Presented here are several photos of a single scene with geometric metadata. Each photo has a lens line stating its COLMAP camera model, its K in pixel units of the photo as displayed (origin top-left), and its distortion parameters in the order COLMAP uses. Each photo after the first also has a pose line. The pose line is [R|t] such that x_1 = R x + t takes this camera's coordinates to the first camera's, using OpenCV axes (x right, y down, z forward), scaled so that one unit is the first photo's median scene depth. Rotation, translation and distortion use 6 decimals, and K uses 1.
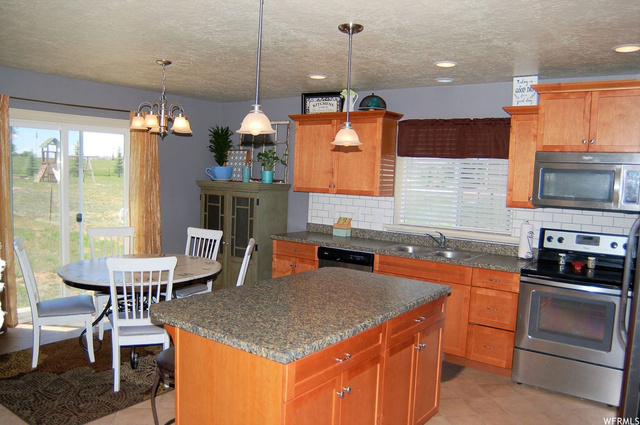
lens RADIAL K [[520.8, 0, 320.0], [0, 520.8, 212.5], [0, 0, 1]] dist [-0.082875, 0.000152]
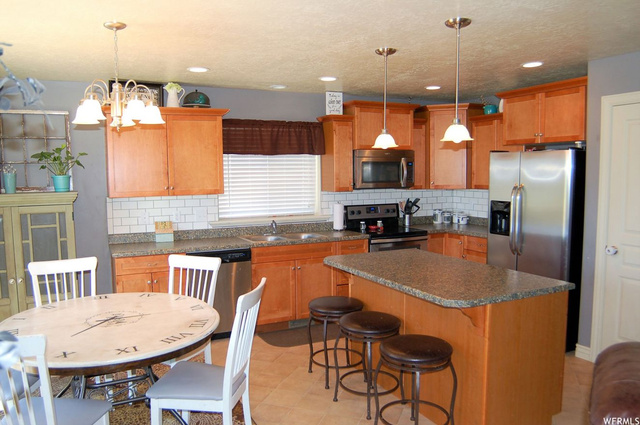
lens RADIAL K [[501.8, 0, 320.0], [0, 501.8, 212.5], [0, 0, 1]] dist [-0.003702, -0.001453]
pose [[0.478751, -0.116546, 0.870180, -0.706831], [0.096097, 0.992151, 0.080012, -0.060155], [-0.872675, 0.045316, 0.486193, 0.385078]]
